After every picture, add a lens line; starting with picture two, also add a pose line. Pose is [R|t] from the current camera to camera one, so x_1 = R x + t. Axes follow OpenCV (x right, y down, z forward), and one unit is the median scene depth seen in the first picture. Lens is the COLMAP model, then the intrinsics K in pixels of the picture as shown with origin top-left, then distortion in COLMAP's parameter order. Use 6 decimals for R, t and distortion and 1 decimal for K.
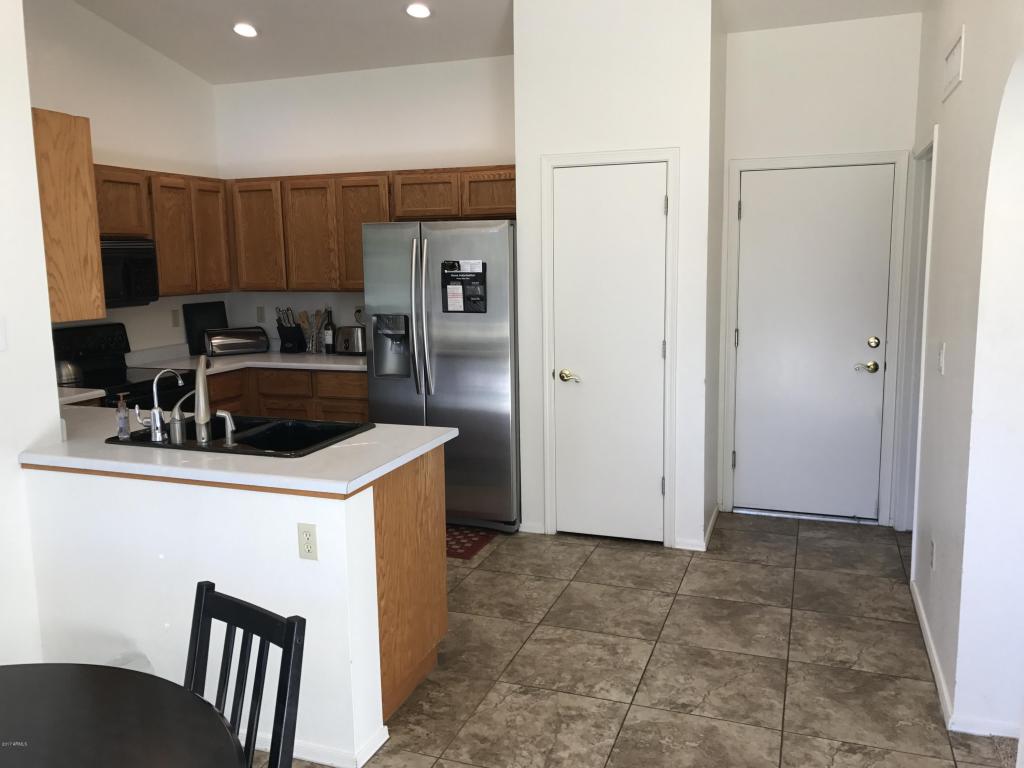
lens RADIAL K [[836.5, 0, 512.6], [0, 836.5, 374.1], [0, 0, 1]] dist [0.015569, -0.014990]
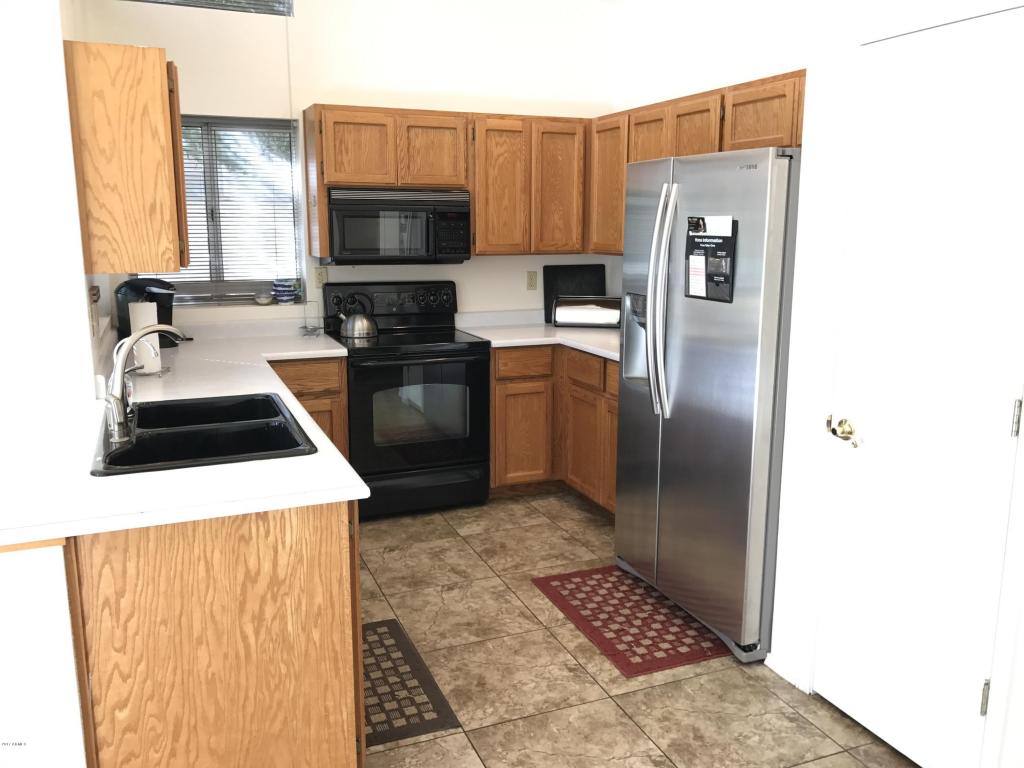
lens RADIAL K [[836.5, 0, 512.6], [0, 836.5, 374.1], [0, 0, 1]] dist [0.015569, -0.014990]
pose [[0.670832, 0.147555, -0.726782, 0.313262], [-0.114336, 0.988867, 0.095231, -0.061694], [0.732743, 0.019214, 0.680234, 0.465662]]
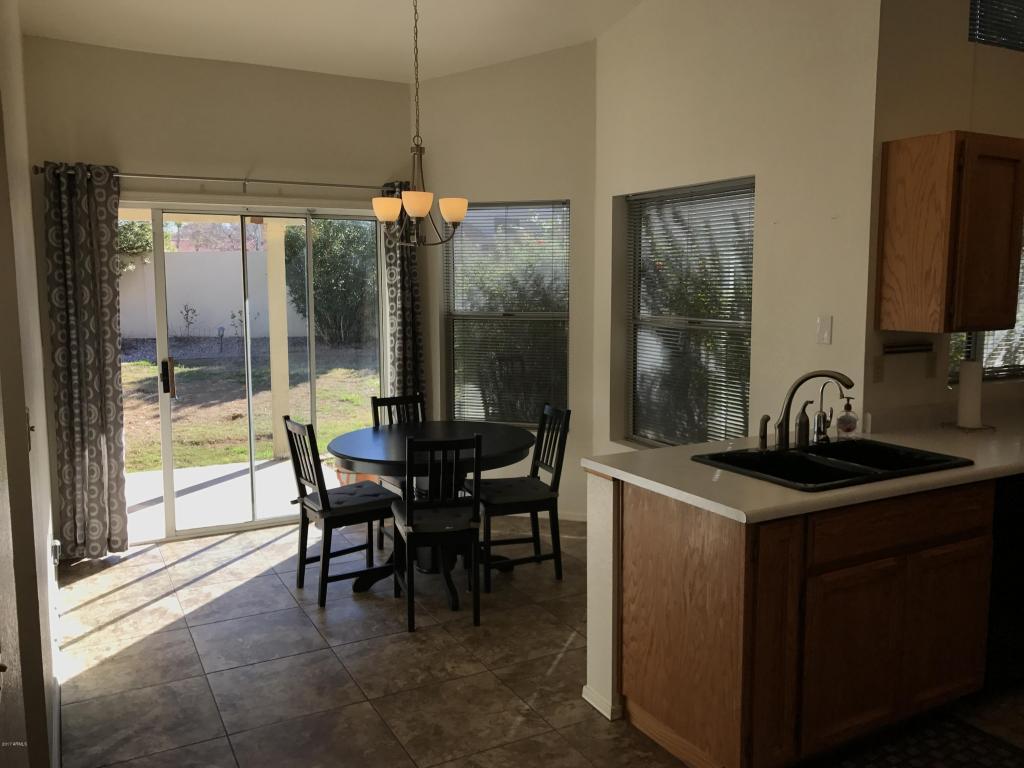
lens RADIAL K [[836.5, 0, 512.6], [0, 836.5, 374.1], [0, 0, 1]] dist [0.015569, -0.014990]
pose [[-0.672774, 0.096119, -0.733578, 0.415031], [-0.093014, 0.972669, 0.212752, -0.131196], [0.733978, 0.211367, -0.645446, 0.916653]]
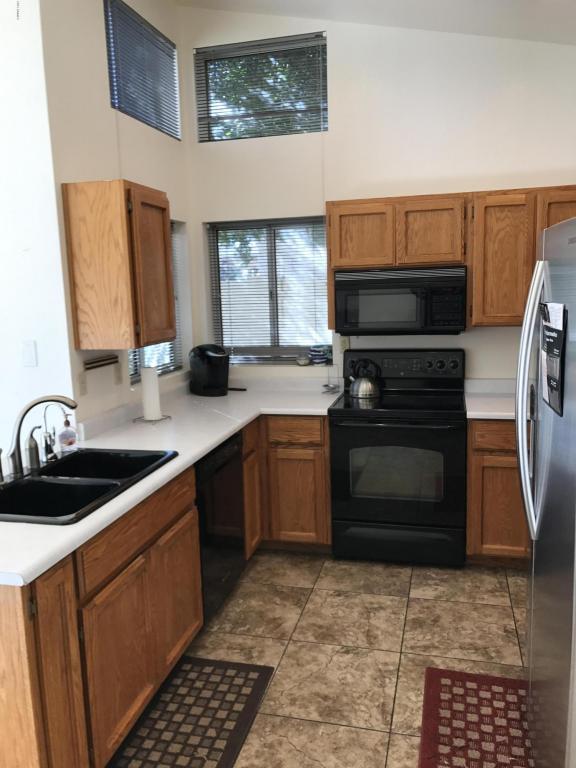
lens RADIAL K [[627.4, 0, 288.2], [0, 627.4, 379.0], [0, 0, 1]] dist [0.015569, -0.014990]
pose [[0.091249, 0.155486, -0.983615, 0.294463], [-0.108955, 0.983364, 0.145338, -0.127993], [0.989850, 0.093908, 0.106672, 0.808793]]
